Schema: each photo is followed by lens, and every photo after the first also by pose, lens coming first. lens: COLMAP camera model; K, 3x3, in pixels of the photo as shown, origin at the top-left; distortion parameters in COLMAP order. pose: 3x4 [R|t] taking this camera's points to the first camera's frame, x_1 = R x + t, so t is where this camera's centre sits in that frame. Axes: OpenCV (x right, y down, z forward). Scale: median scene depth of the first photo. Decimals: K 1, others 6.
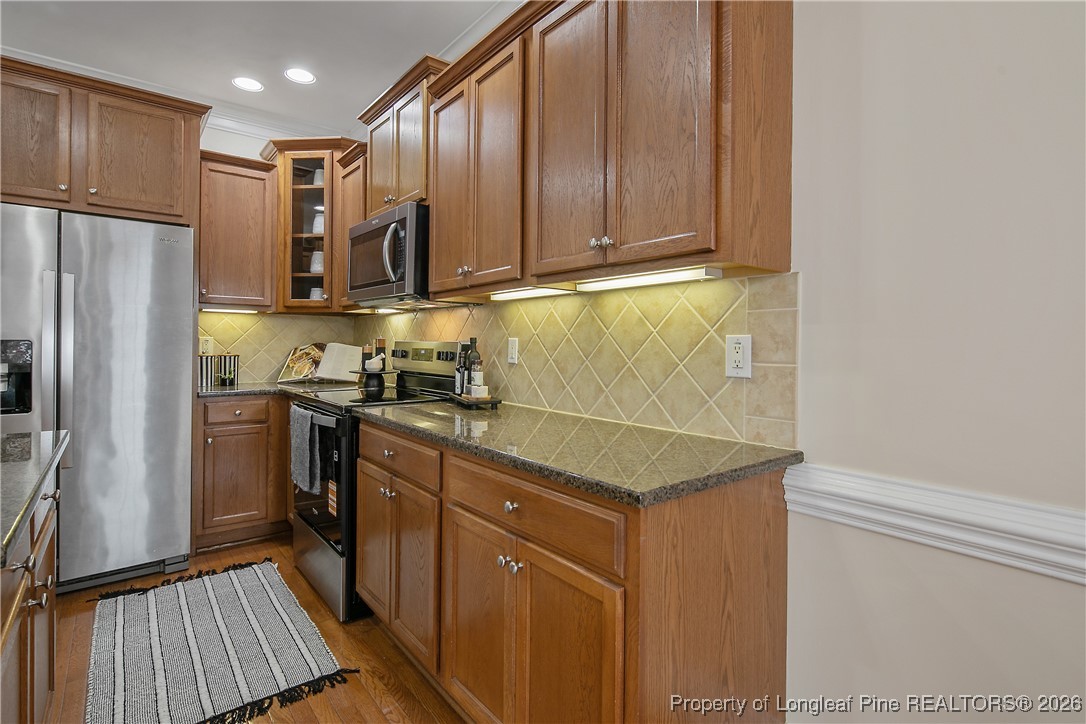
lens RADIAL K [[520.5, 0, 537.1], [0, 520.5, 344.8], [0, 0, 1]] dist [-0.001550, -0.000894]
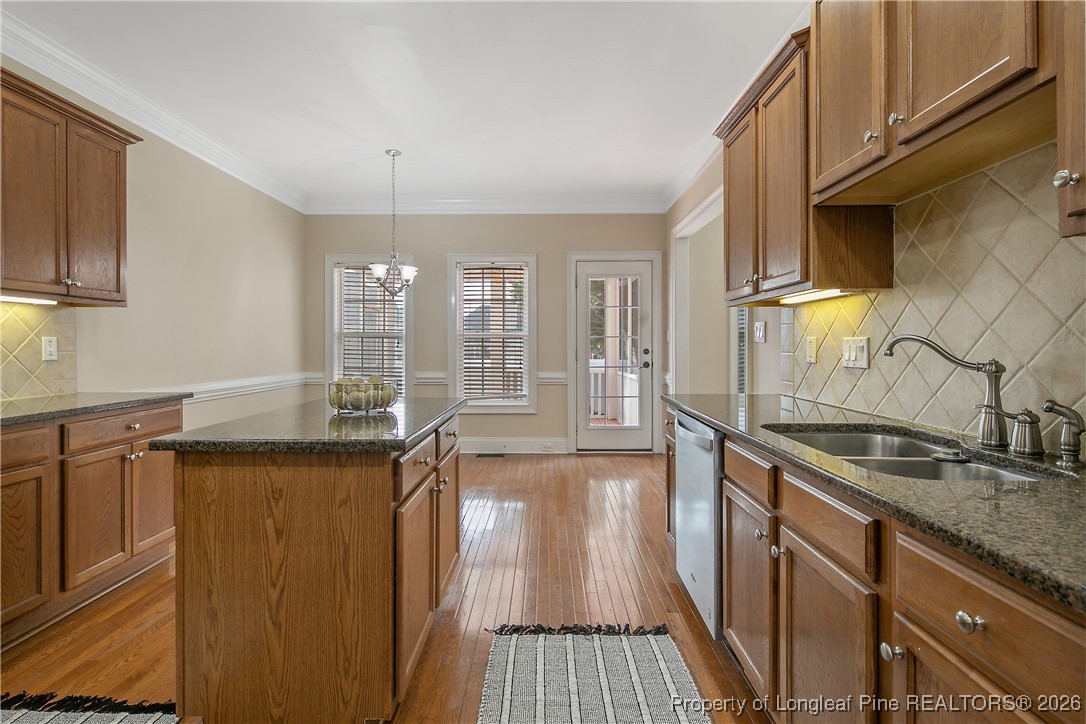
lens RADIAL K [[520.5, 0, 537.1], [0, 520.5, 344.8], [0, 0, 1]] dist [-0.001550, -0.000894]
pose [[-0.772511, -0.006278, 0.634970, -1.238464], [-0.004579, 0.999980, 0.004316, -0.004430], [-0.634985, 0.000427, -0.772525, 0.783919]]
